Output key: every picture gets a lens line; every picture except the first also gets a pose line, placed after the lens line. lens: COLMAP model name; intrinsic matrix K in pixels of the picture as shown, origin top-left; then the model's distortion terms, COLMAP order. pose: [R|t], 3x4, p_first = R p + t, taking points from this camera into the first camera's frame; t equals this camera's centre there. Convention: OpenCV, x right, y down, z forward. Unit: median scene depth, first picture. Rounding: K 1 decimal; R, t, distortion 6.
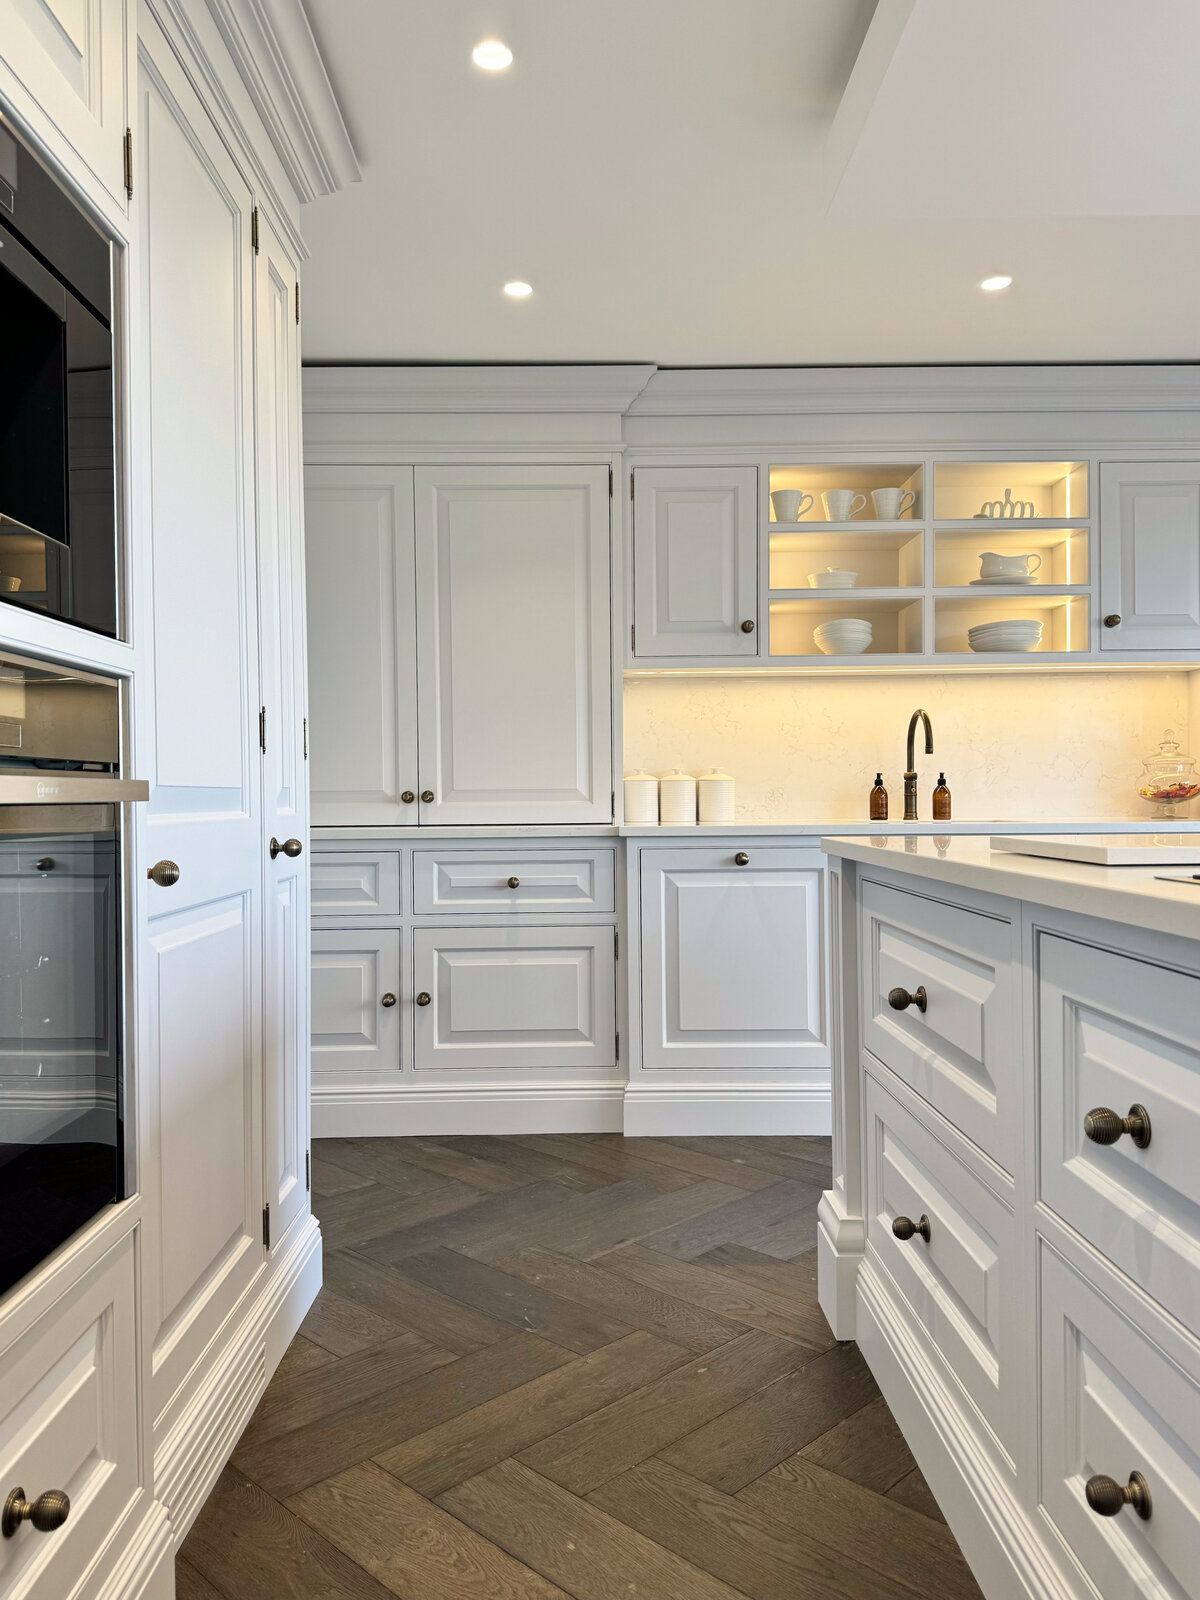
lens RADIAL K [[1143.7, 0, 596.4], [0, 1143.7, 803.1], [0, 0, 1]] dist [0.035346, -0.005410]
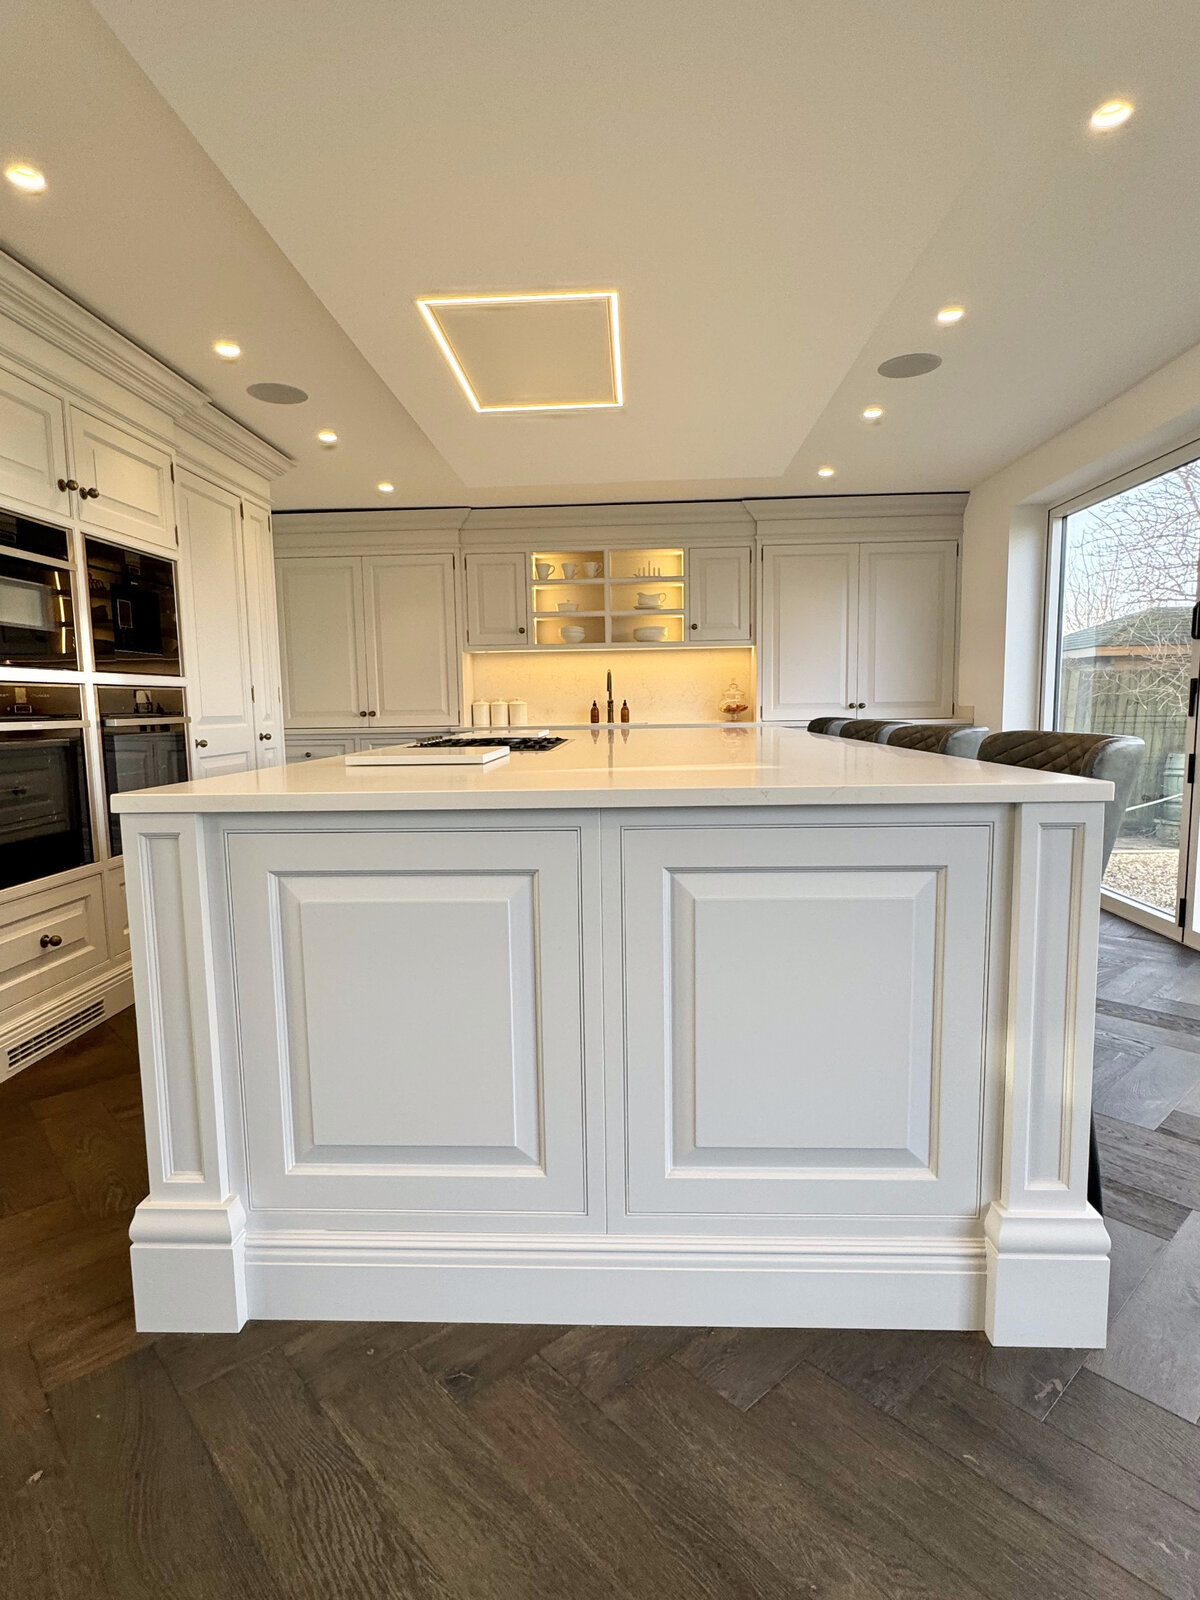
lens RADIAL K [[831.5, 0, 603.1], [0, 831.5, 796.0], [0, 0, 1]] dist [-0.003659, 0.000162]
pose [[0.998450, -0.001024, -0.055639, 0.361755], [0.006944, 0.994308, 0.106313, -0.014427], [0.055213, -0.106535, 0.992775, -0.529789]]
